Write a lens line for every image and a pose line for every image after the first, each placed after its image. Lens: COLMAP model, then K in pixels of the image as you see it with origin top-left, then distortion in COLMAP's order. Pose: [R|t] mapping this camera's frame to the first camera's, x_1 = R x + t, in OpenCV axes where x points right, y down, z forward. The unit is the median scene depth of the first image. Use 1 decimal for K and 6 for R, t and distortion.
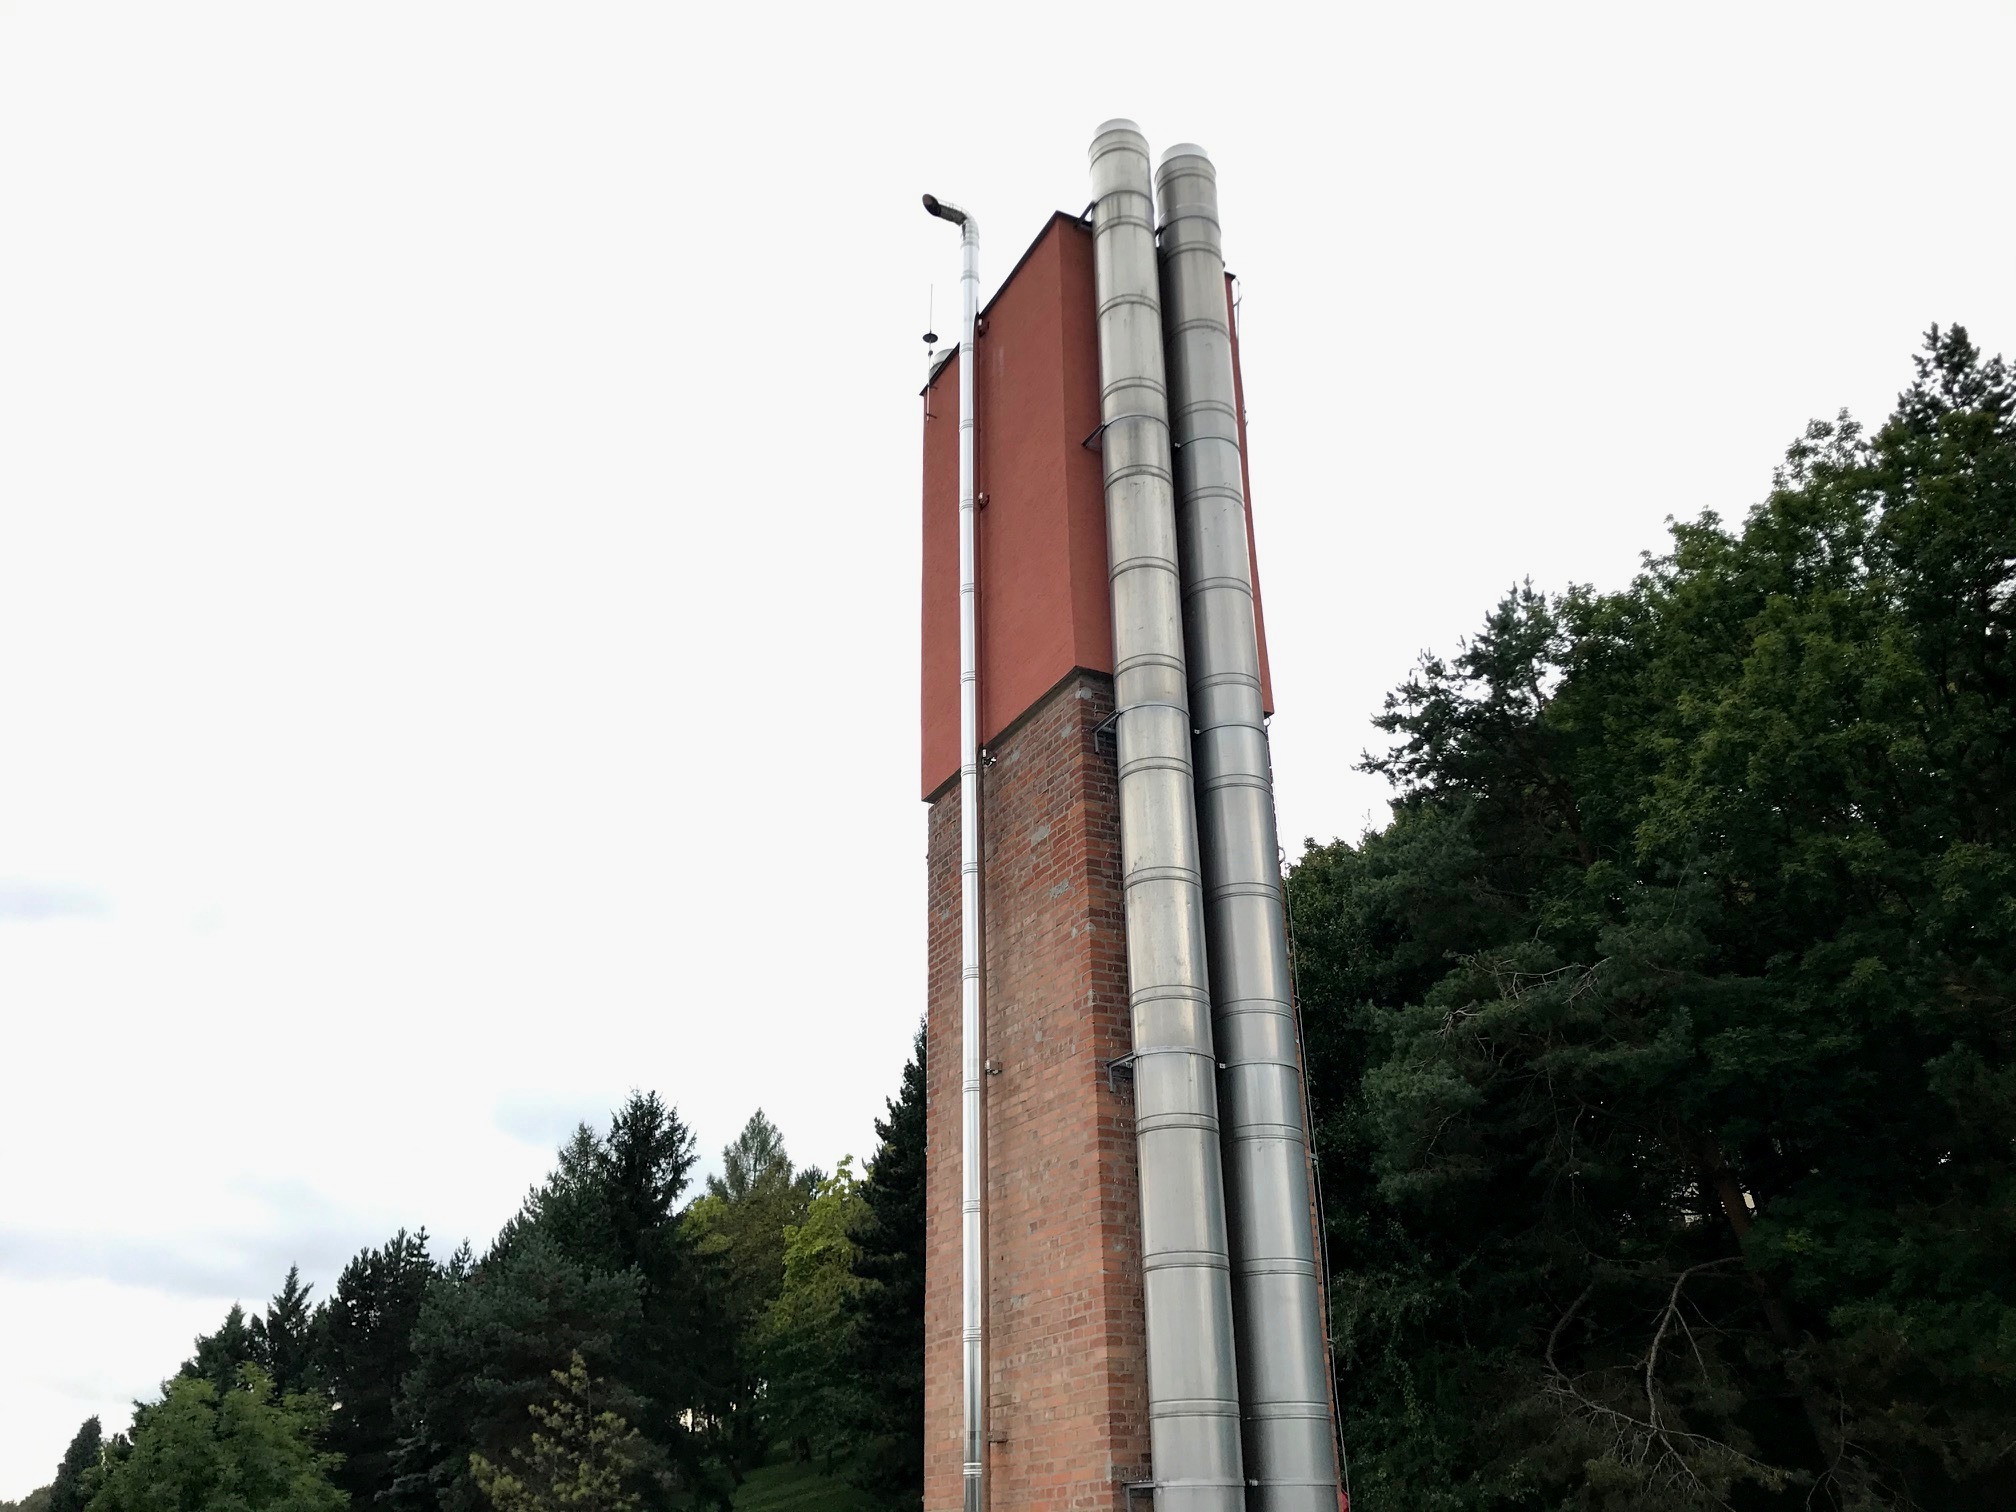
lens RADIAL K [[1650.7, 0, 1008.0], [0, 1650.7, 756.0], [0, 0, 1]] dist [-0.006678, -0.002538]
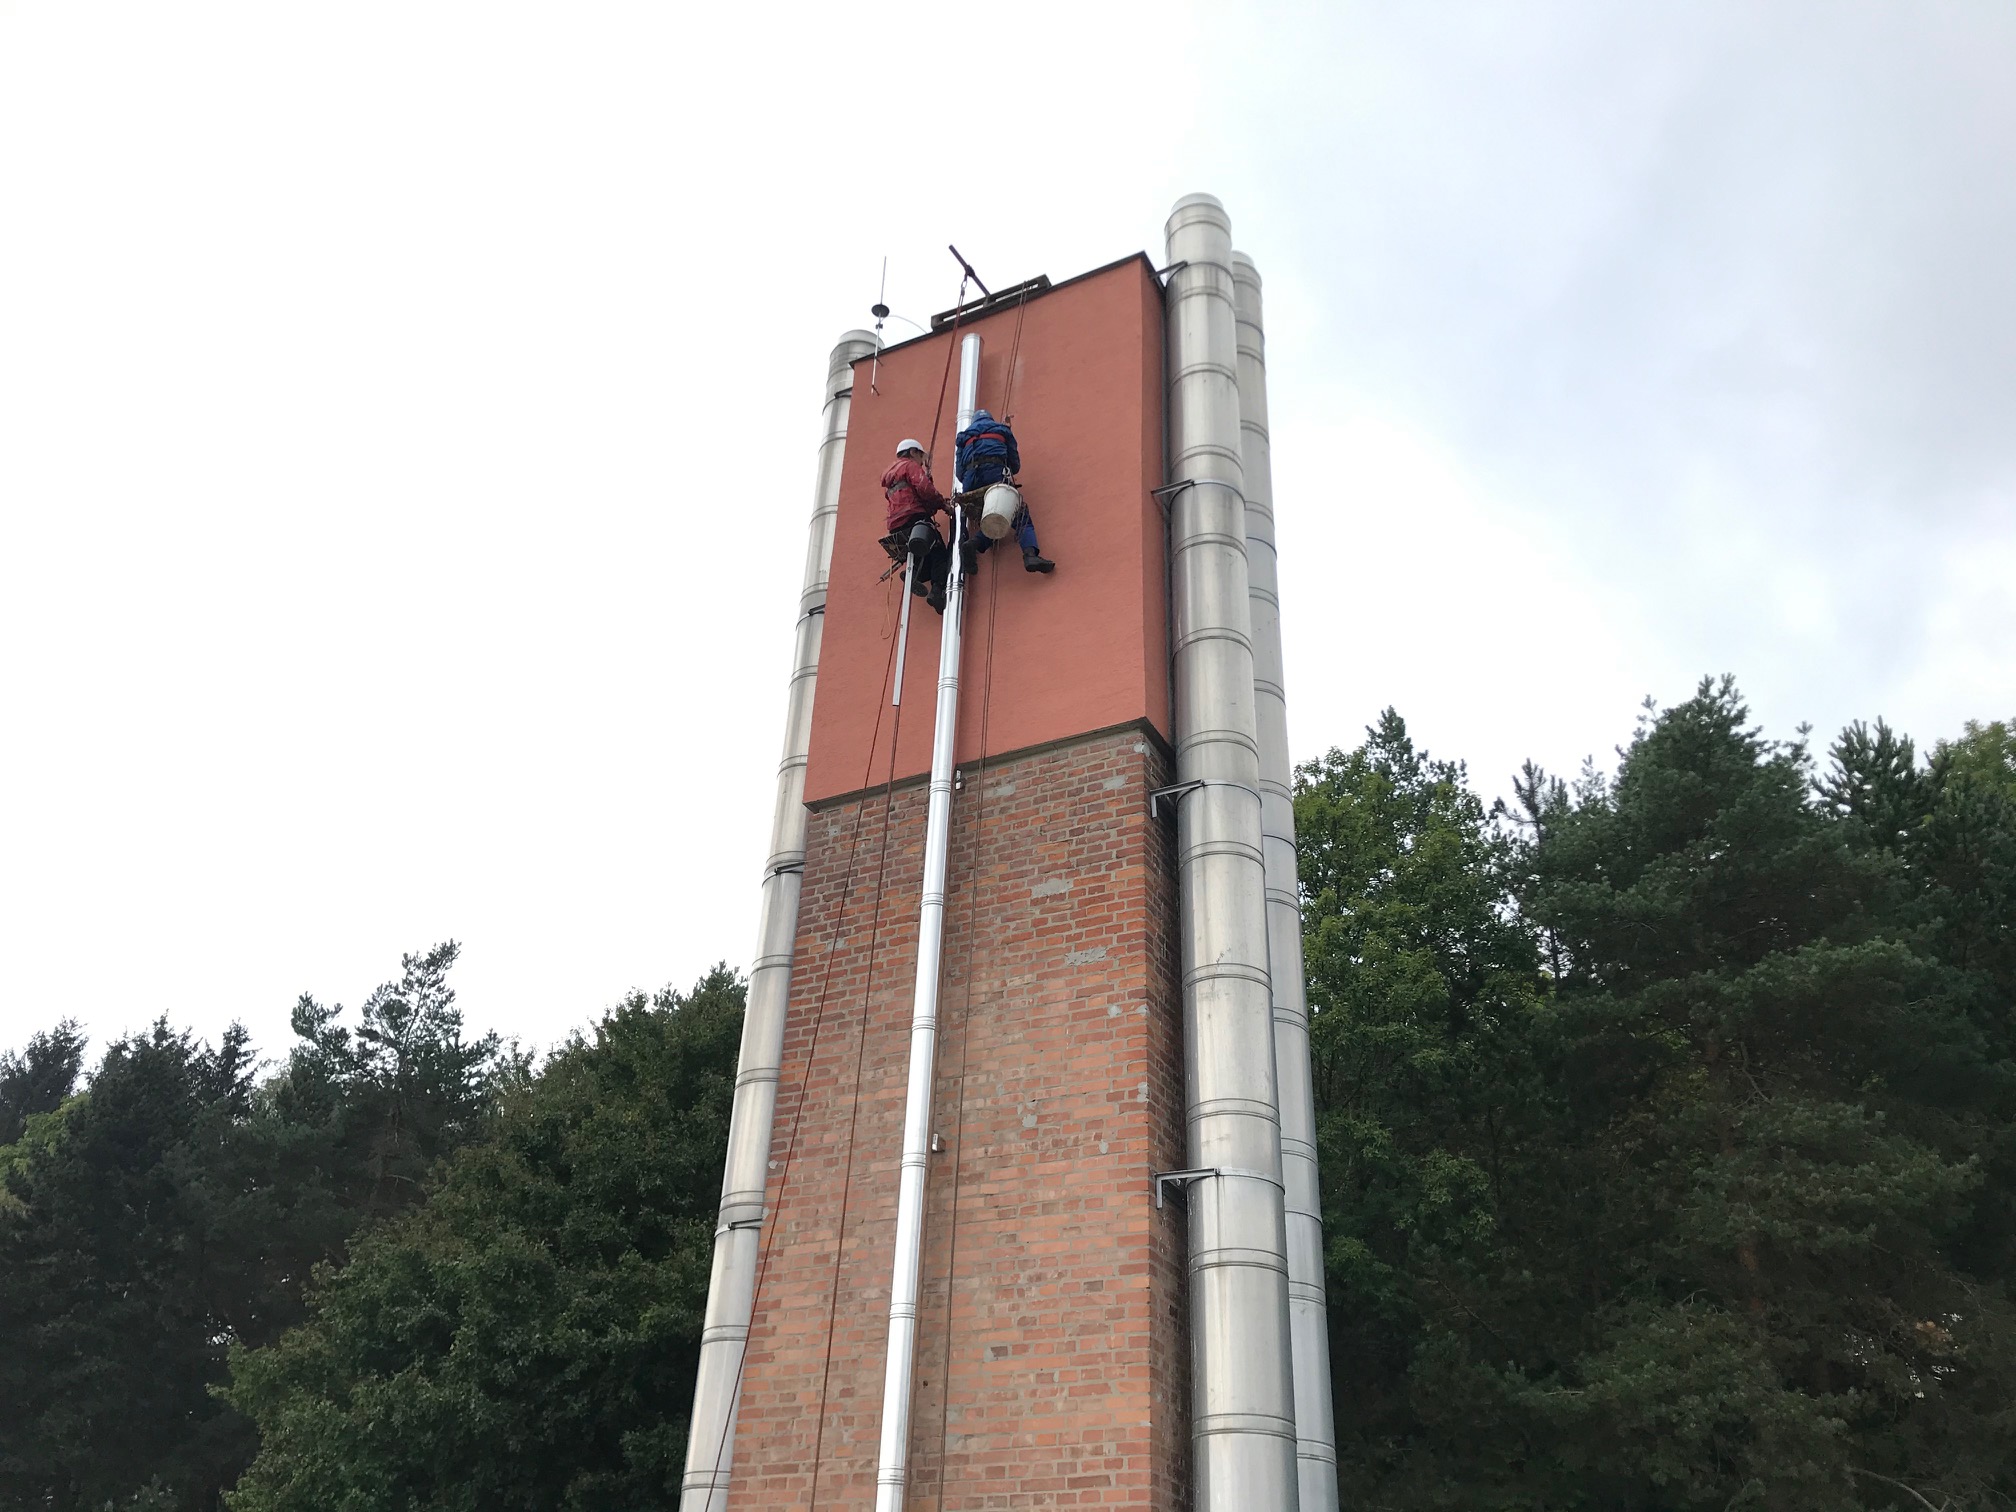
lens RADIAL K [[1649.6, 0, 1008.0], [0, 1649.6, 756.0], [0, 0, 1]] dist [-0.039165, -0.003175]
pose [[0.823650, 0.348267, 0.447561, -0.423252], [-0.298159, 0.937270, -0.180628, 0.152018], [-0.482393, 0.015330, 0.875821, 0.287297]]
